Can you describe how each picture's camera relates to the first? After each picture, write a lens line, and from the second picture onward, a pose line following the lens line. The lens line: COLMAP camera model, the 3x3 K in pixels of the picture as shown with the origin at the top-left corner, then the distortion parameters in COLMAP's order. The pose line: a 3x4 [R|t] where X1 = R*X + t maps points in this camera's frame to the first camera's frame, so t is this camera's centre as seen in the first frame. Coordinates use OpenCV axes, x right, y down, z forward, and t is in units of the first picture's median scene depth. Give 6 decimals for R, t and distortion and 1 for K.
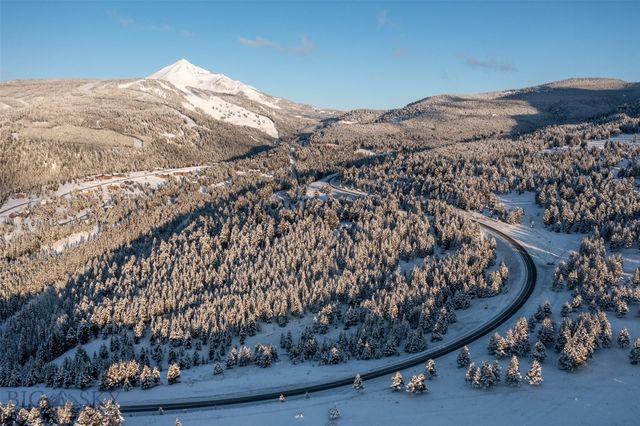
lens RADIAL K [[619.5, 0, 320.0], [0, 619.5, 213.0], [0, 0, 1]] dist [-0.003777, -0.003838]
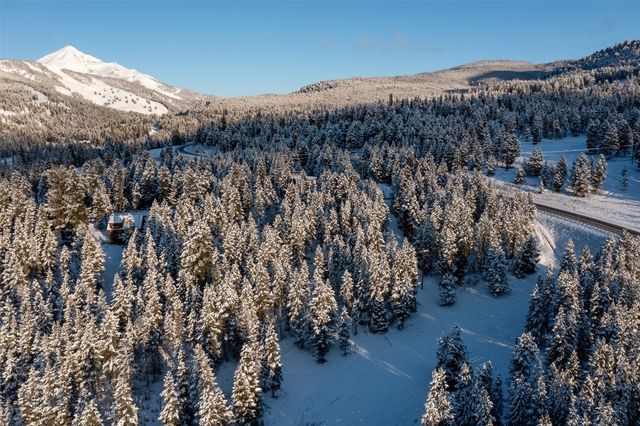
lens RADIAL K [[619.5, 0, 320.0], [0, 619.5, 213.0], [0, 0, 1]] dist [-0.003777, -0.003838]
pose [[0.989837, -0.042709, 0.135643, 0.080281], [0.041755, 0.999079, 0.009872, 0.014867], [-0.135940, -0.004108, 0.990709, 0.554428]]
